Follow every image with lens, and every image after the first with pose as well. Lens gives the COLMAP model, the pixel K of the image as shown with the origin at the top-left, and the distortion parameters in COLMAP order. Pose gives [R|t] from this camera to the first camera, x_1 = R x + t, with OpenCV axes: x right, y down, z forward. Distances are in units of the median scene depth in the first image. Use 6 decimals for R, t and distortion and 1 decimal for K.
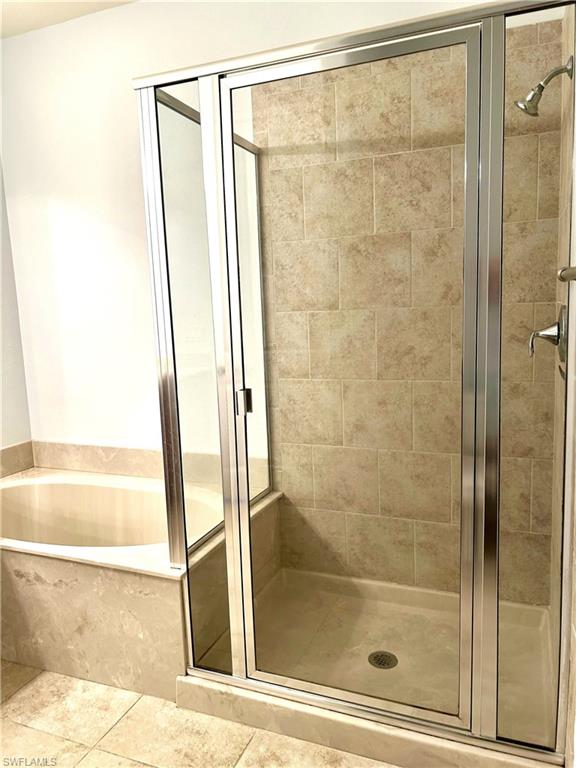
lens RADIAL K [[577.8, 0, 288.8], [0, 577.8, 384.4], [0, 0, 1]] dist [0.002811, -0.017963]
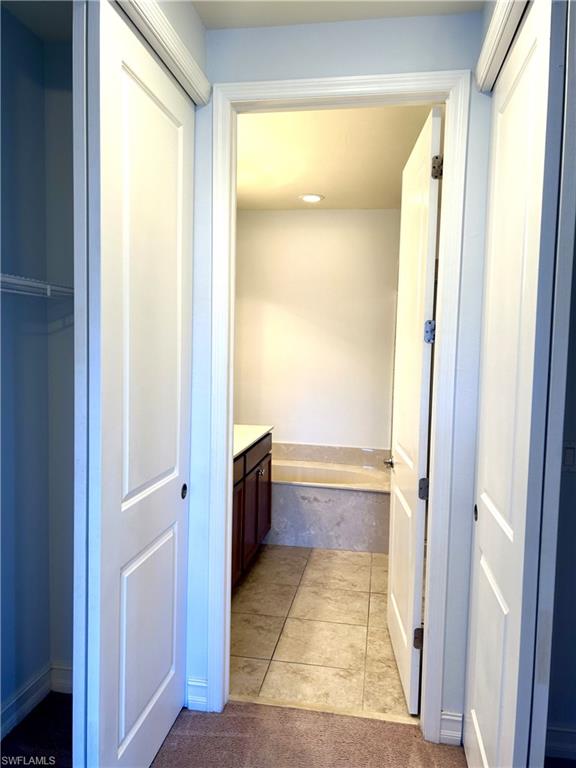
lens RADIAL K [[577.8, 0, 286.0], [0, 577.8, 384.4], [0, 0, 1]] dist [0.002811, -0.017963]
pose [[0.978241, 0.050279, 0.201289, -0.970707], [-0.035161, 0.996334, -0.077993, 0.097729], [-0.204473, 0.069218, 0.976422, -0.986211]]
